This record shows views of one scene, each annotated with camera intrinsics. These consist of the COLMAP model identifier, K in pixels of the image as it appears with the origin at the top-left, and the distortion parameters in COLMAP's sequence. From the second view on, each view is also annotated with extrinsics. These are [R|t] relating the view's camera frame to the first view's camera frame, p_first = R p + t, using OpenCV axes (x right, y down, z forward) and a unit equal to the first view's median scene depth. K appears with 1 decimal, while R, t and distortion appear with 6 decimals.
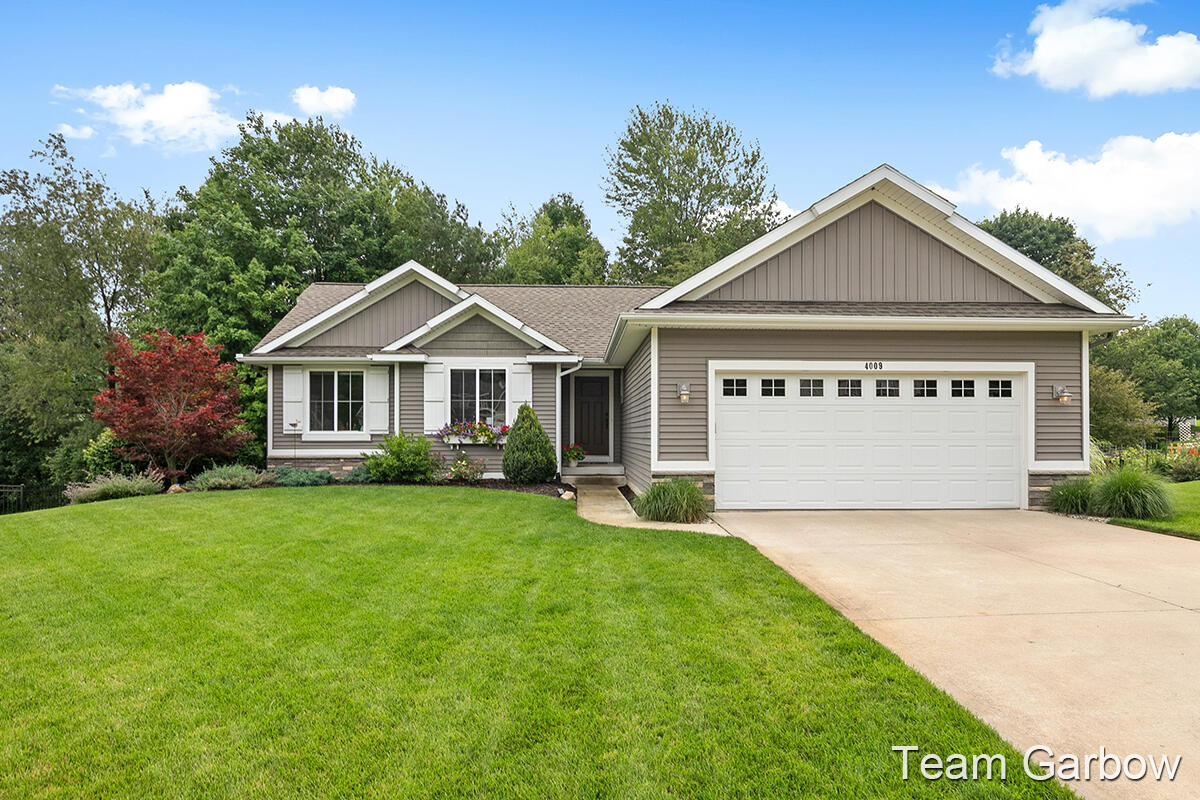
lens RADIAL K [[714.7, 0, 600.1], [0, 714.7, 434.0], [0, 0, 1]] dist [-0.005655, -0.001071]
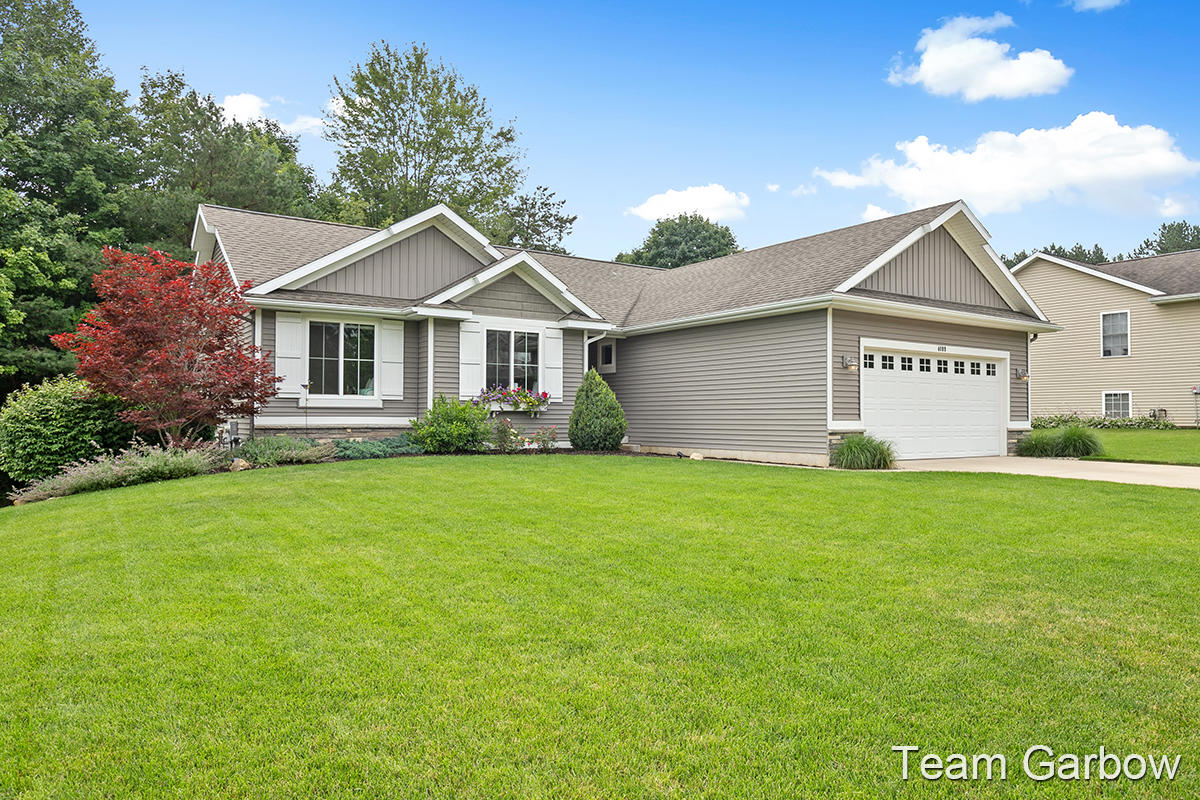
lens RADIAL K [[804.1, 0, 600.0], [0, 804.1, 400.0], [0, 0, 1]] dist [0.005220, 0.003543]
pose [[0.847157, 0.013911, 0.531160, -0.630451], [-0.001989, 0.999733, -0.023012, 0.022904], [-0.531339, 0.018439, 0.846959, 0.054291]]
